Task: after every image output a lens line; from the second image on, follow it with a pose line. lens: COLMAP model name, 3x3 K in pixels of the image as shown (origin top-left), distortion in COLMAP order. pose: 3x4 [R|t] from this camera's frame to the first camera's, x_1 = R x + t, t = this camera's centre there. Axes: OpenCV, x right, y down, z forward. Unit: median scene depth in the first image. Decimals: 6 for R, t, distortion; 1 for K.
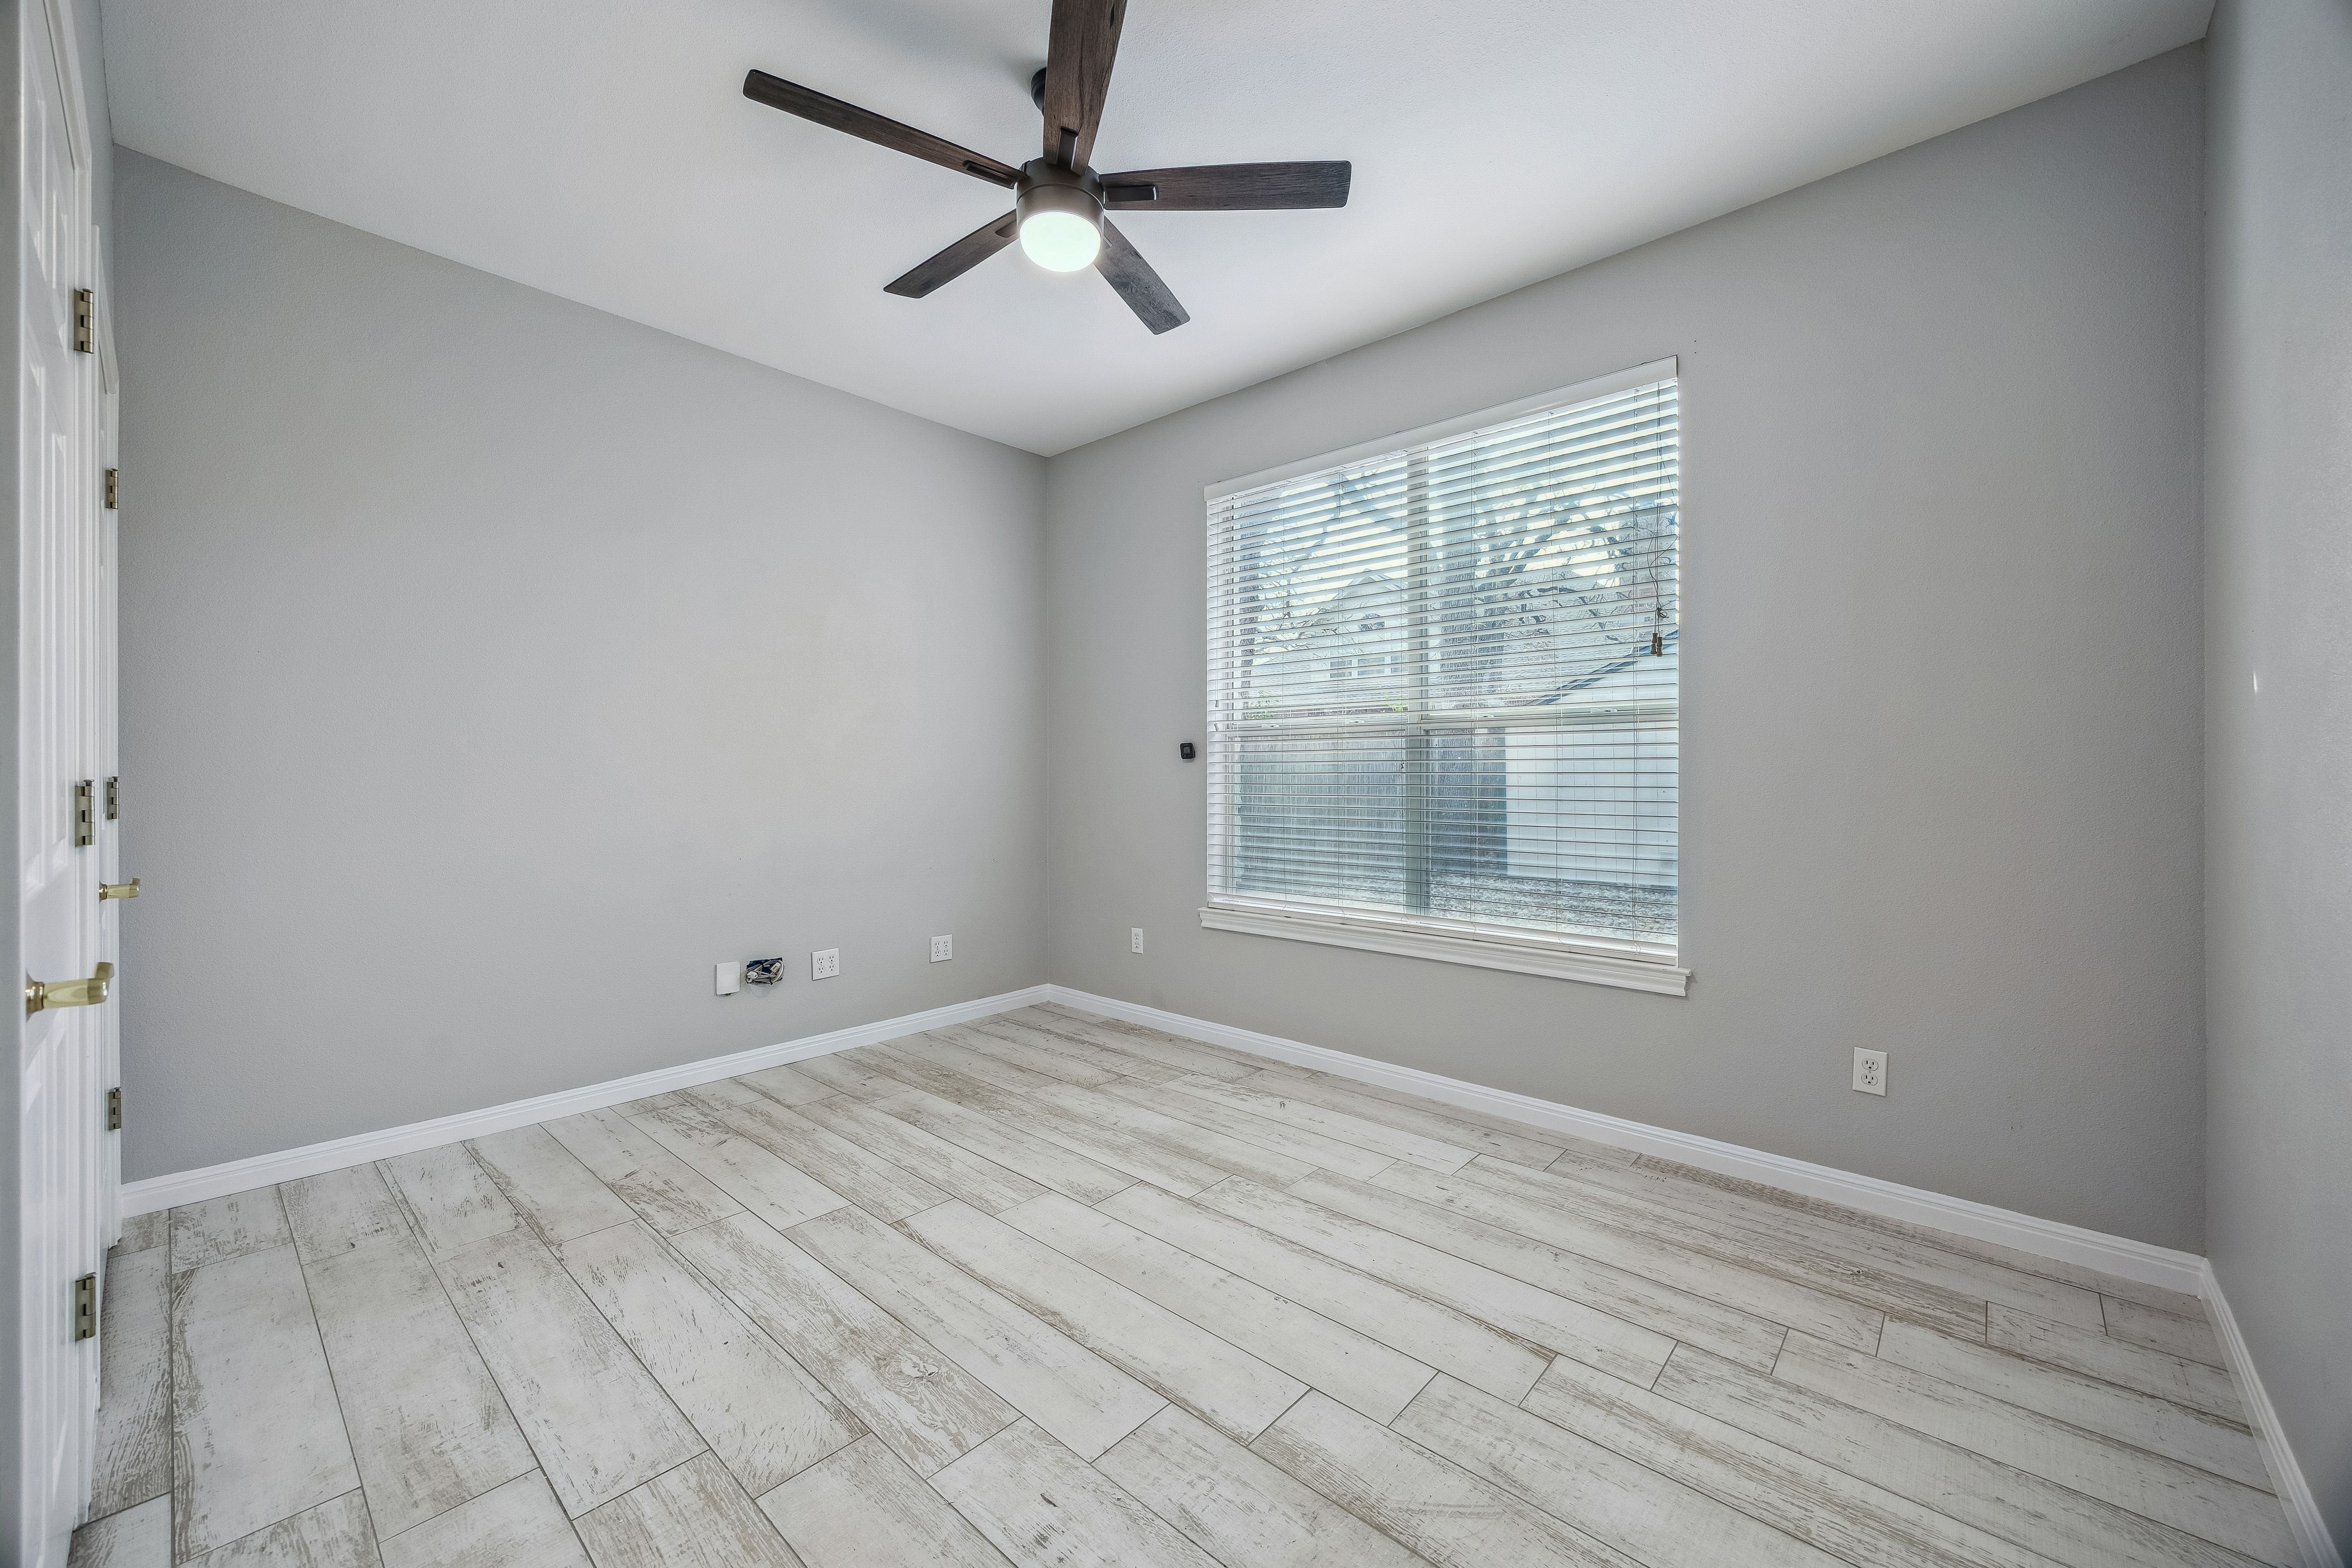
lens RADIAL K [[906.2, 0, 1174.7], [0, 906.2, 766.2], [0, 0, 1]] dist [-0.006439, 0.000593]
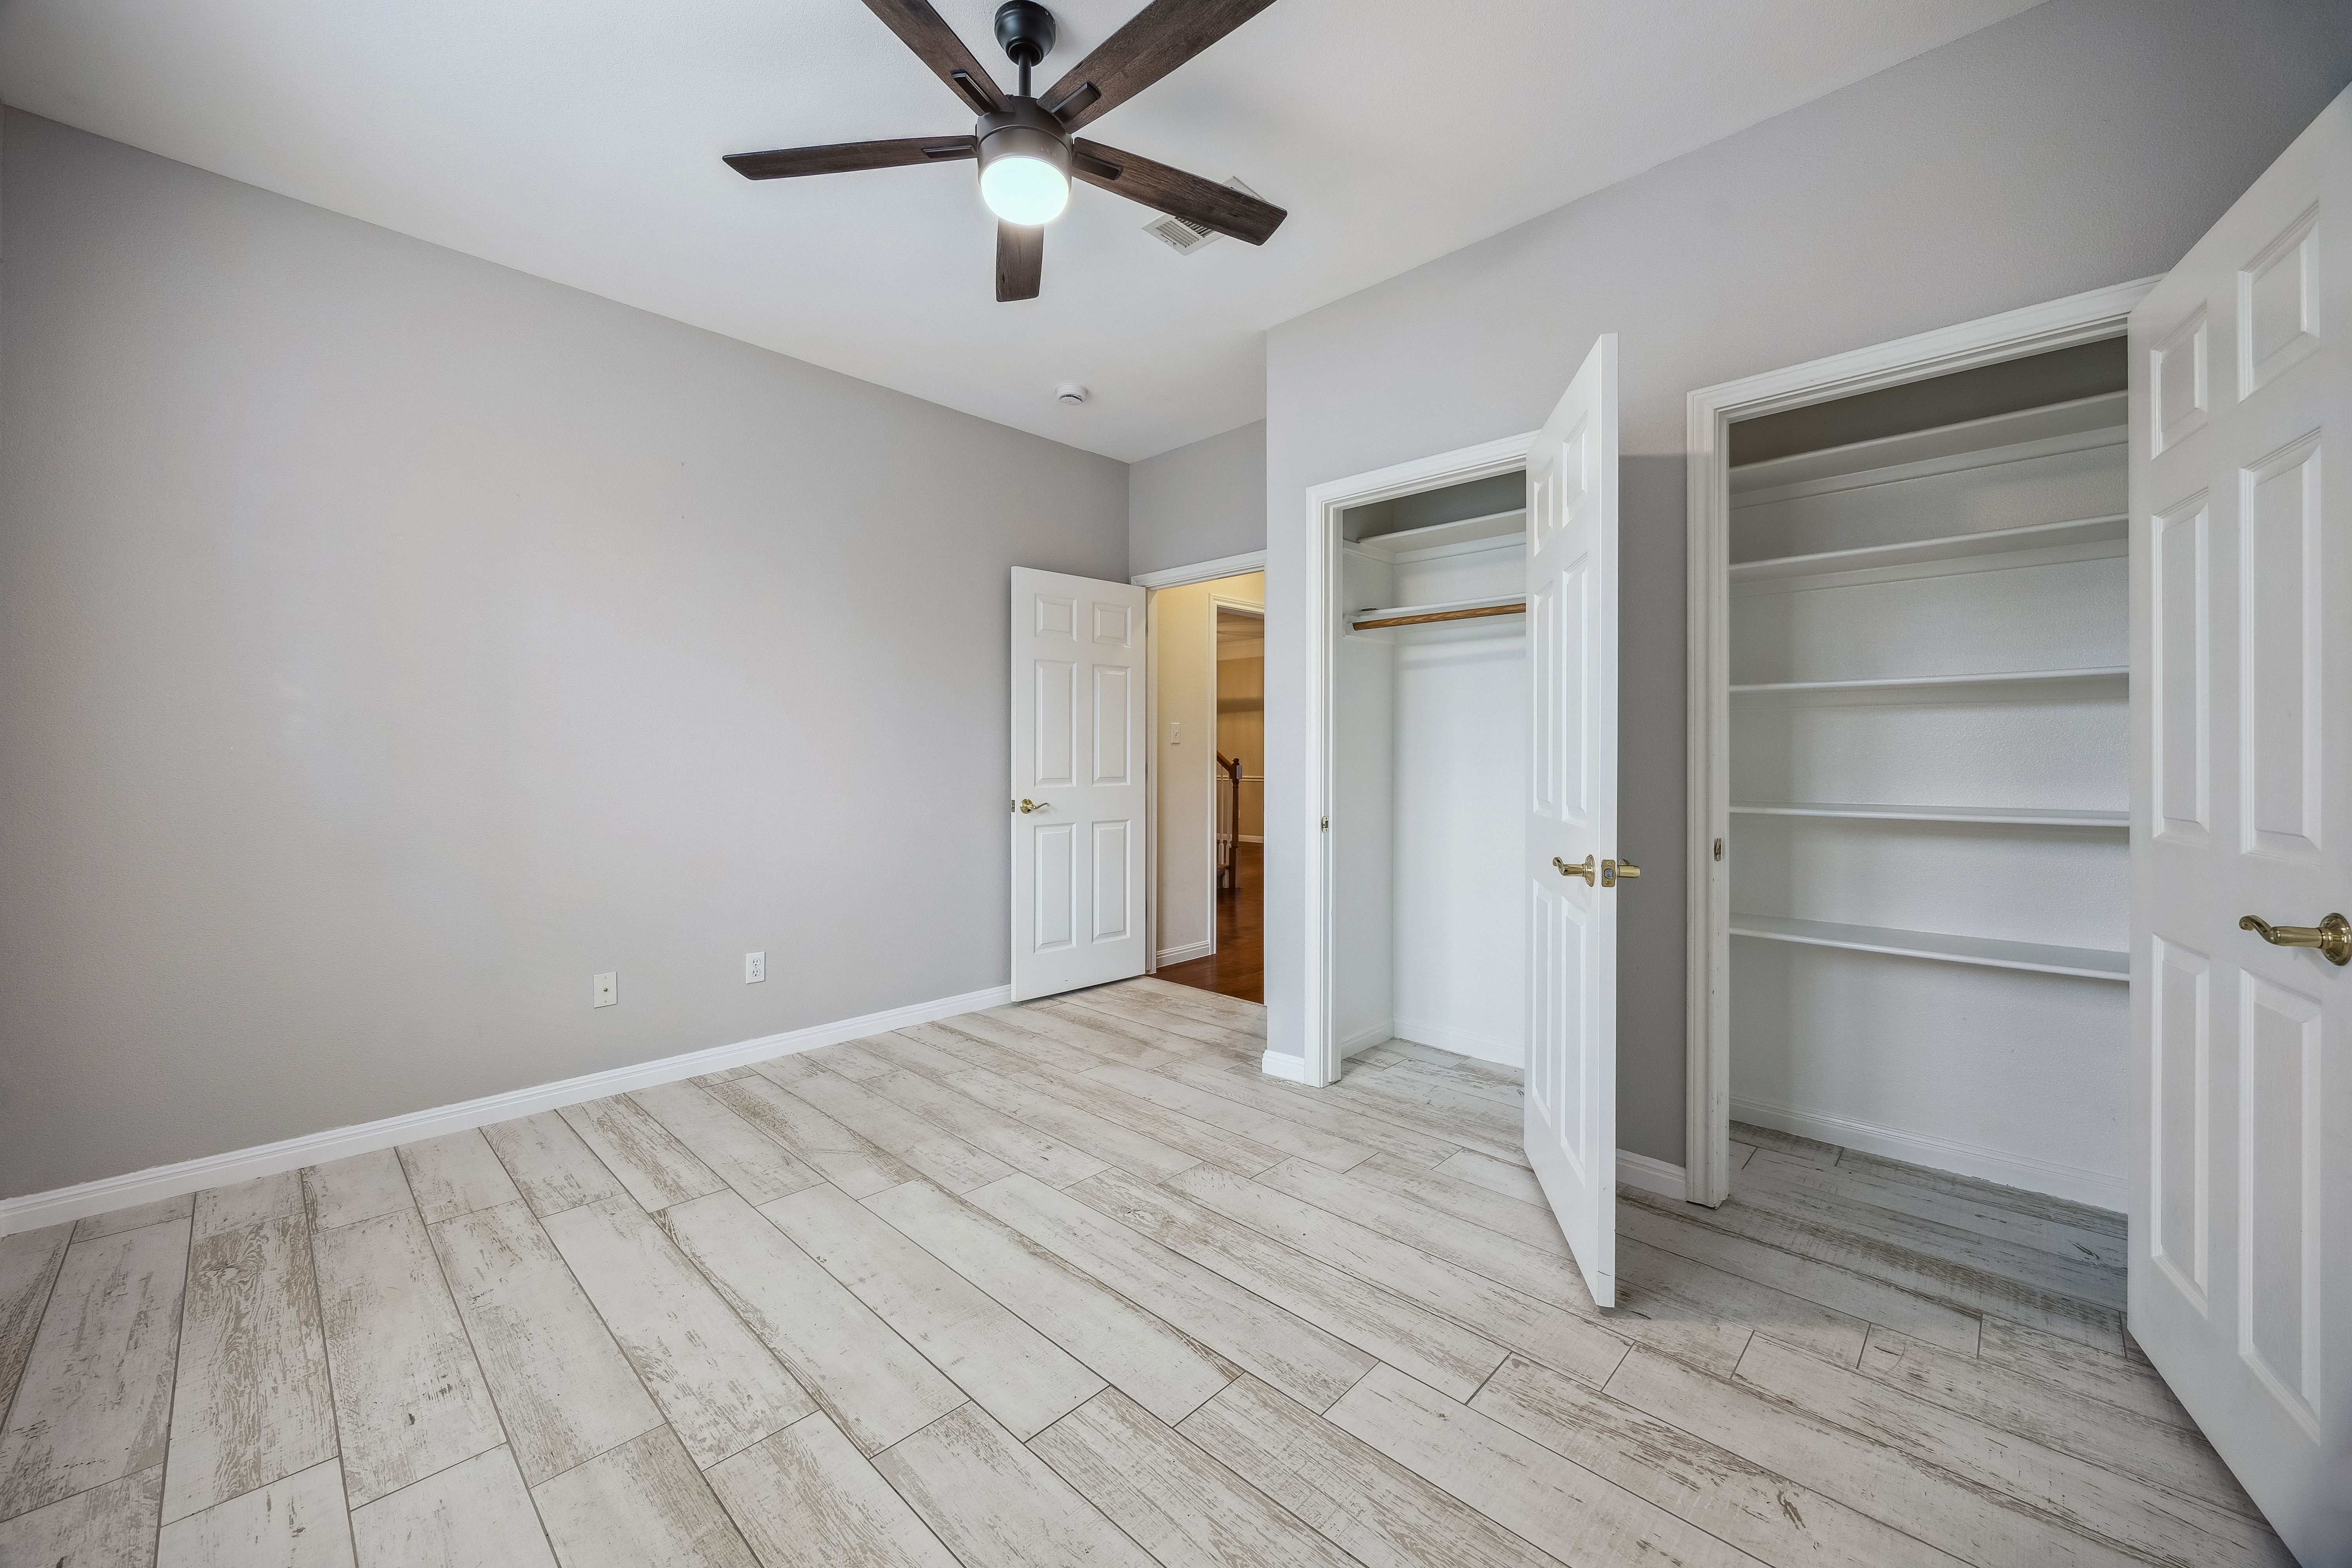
lens RADIAL K [[906.2, 0, 1166.8], [0, 906.2, 769.8], [0, 0, 1]] dist [-0.006439, 0.000593]
pose [[-0.999536, -0.005639, 0.029942, -0.306139], [-0.005516, 0.999976, 0.004175, 0.006534], [-0.029965, 0.004007, -0.999543, 1.973581]]
